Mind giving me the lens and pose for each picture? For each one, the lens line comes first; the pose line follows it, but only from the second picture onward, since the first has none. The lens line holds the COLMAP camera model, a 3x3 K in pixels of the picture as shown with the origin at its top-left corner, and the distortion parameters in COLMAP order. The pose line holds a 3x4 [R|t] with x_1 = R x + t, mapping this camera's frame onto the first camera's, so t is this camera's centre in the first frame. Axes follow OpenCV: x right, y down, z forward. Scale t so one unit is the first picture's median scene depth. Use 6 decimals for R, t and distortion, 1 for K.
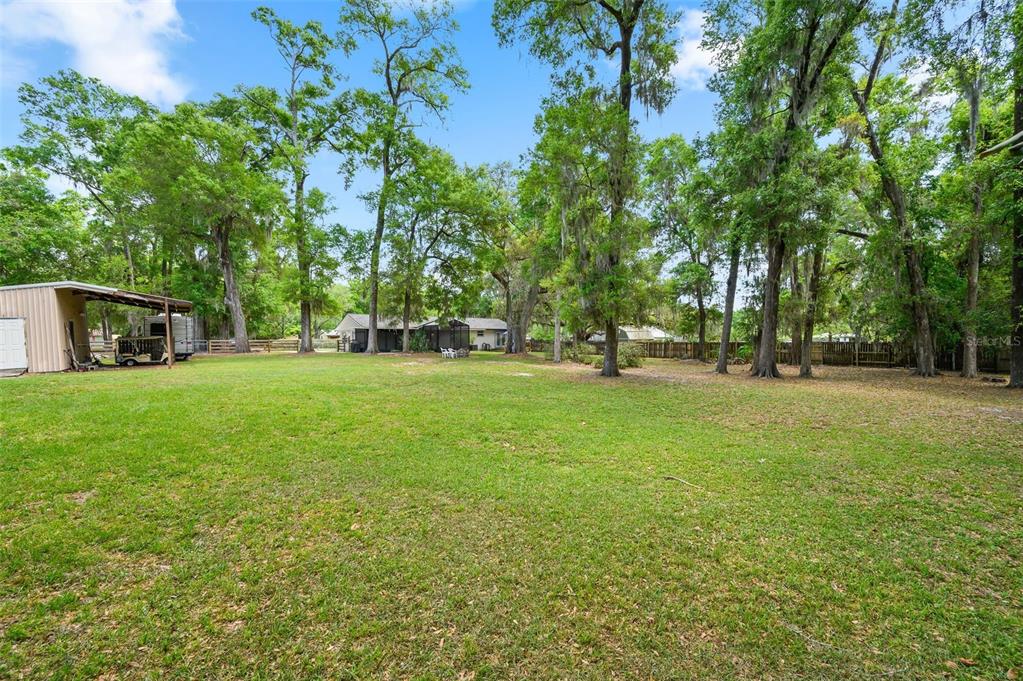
lens RADIAL K [[406.3, 0, 512.9], [0, 406.3, 341.4], [0, 0, 1]] dist [-0.001728, -0.000255]
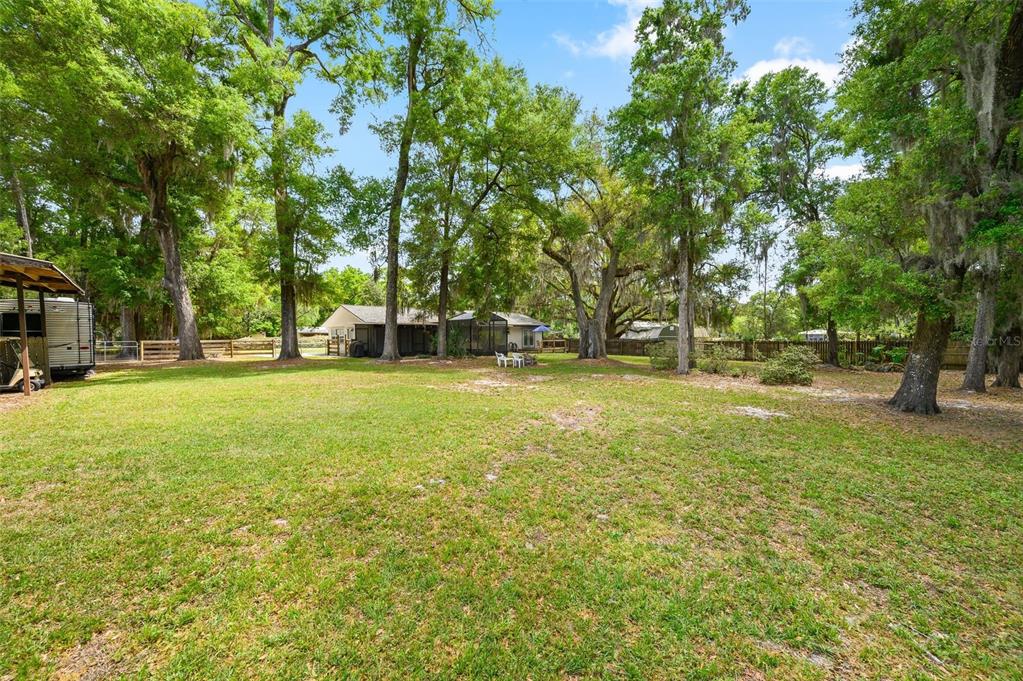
lens RADIAL K [[383.2, 0, 511.5], [0, 383.2, 340.5], [0, 0, 1]] dist [-0.011892, -0.000036]
pose [[0.995882, -0.003876, 0.090582, -0.199543], [0.003226, 0.999968, 0.007317, -0.007588], [-0.090607, -0.006995, 0.995862, 0.336088]]
